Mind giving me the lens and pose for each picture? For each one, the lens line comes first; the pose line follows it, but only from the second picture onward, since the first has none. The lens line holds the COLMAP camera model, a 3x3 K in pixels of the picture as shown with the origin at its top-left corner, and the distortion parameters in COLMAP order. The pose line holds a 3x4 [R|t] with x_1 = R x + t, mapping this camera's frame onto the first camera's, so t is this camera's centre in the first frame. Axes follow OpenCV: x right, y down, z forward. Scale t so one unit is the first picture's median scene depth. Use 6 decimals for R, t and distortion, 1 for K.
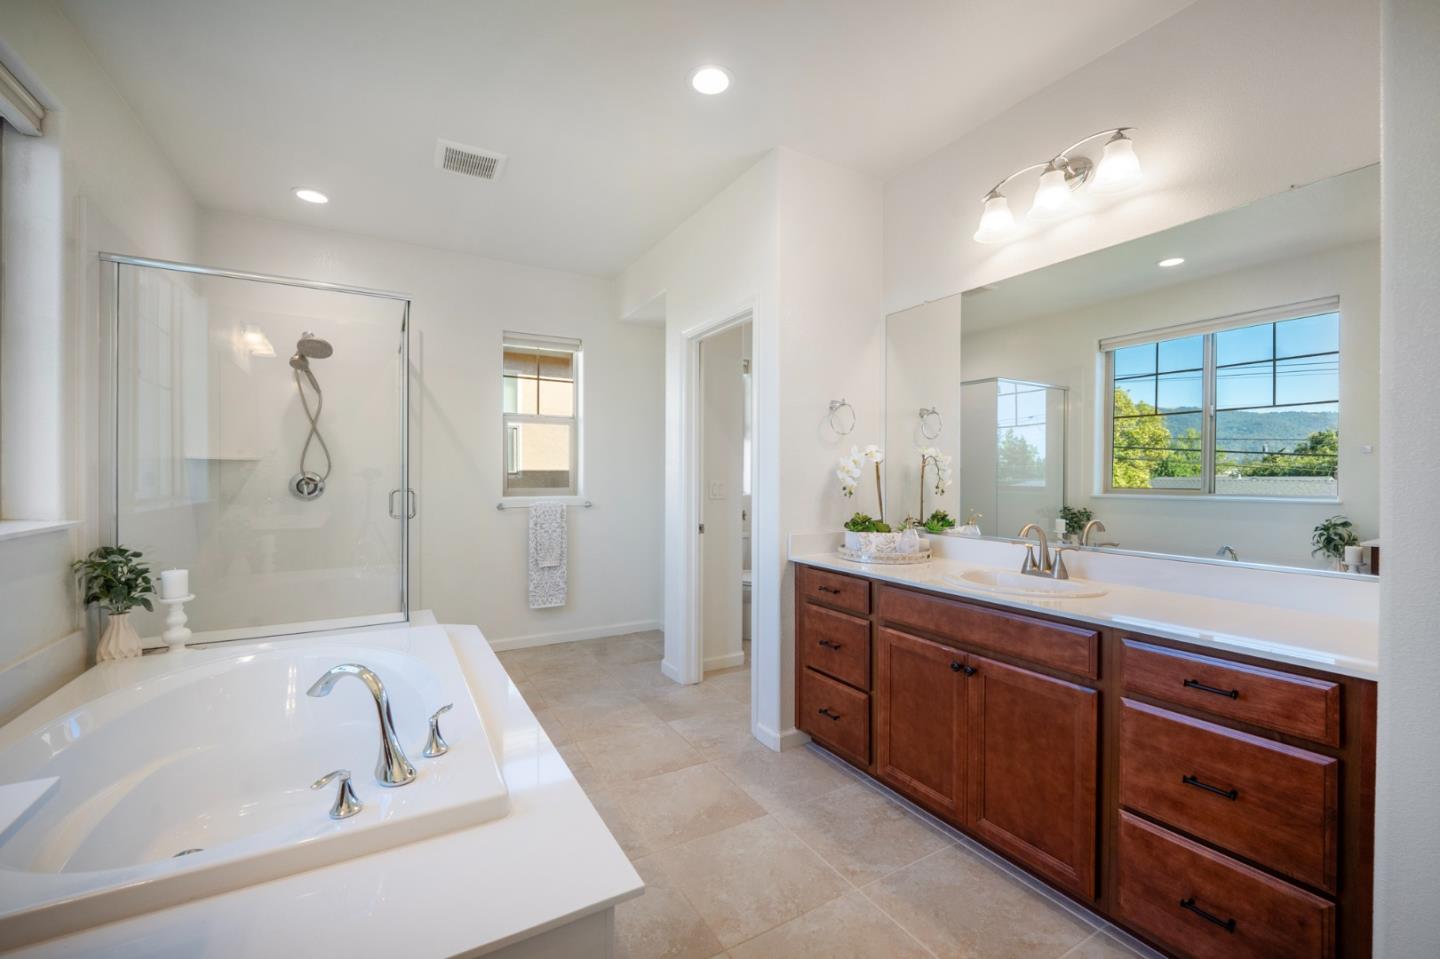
lens RADIAL K [[578.6, 0, 720.0], [0, 578.6, 479.5], [0, 0, 1]] dist [-0.001377, -0.000153]
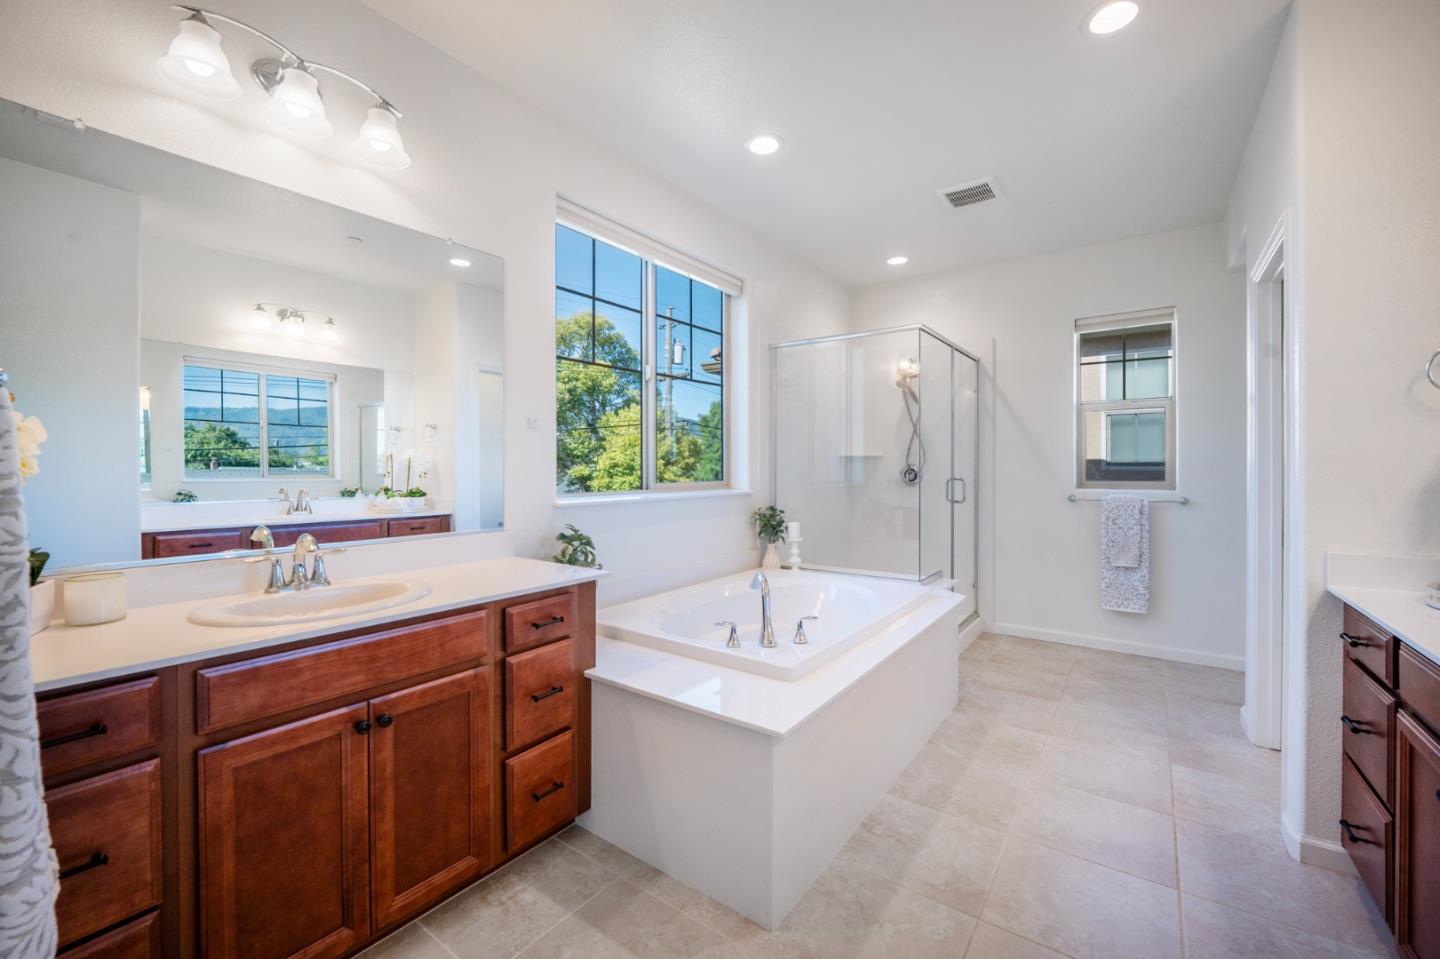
lens RADIAL K [[590.3, 0, 724.8], [0, 590.3, 476.3], [0, 0, 1]] dist [-0.001277, -0.000338]
pose [[0.410643, 0.012389, -0.911712, 0.372912], [-0.004985, 0.999923, 0.011343, 0.000881], [0.911783, -0.000113, 0.410673, 0.061330]]
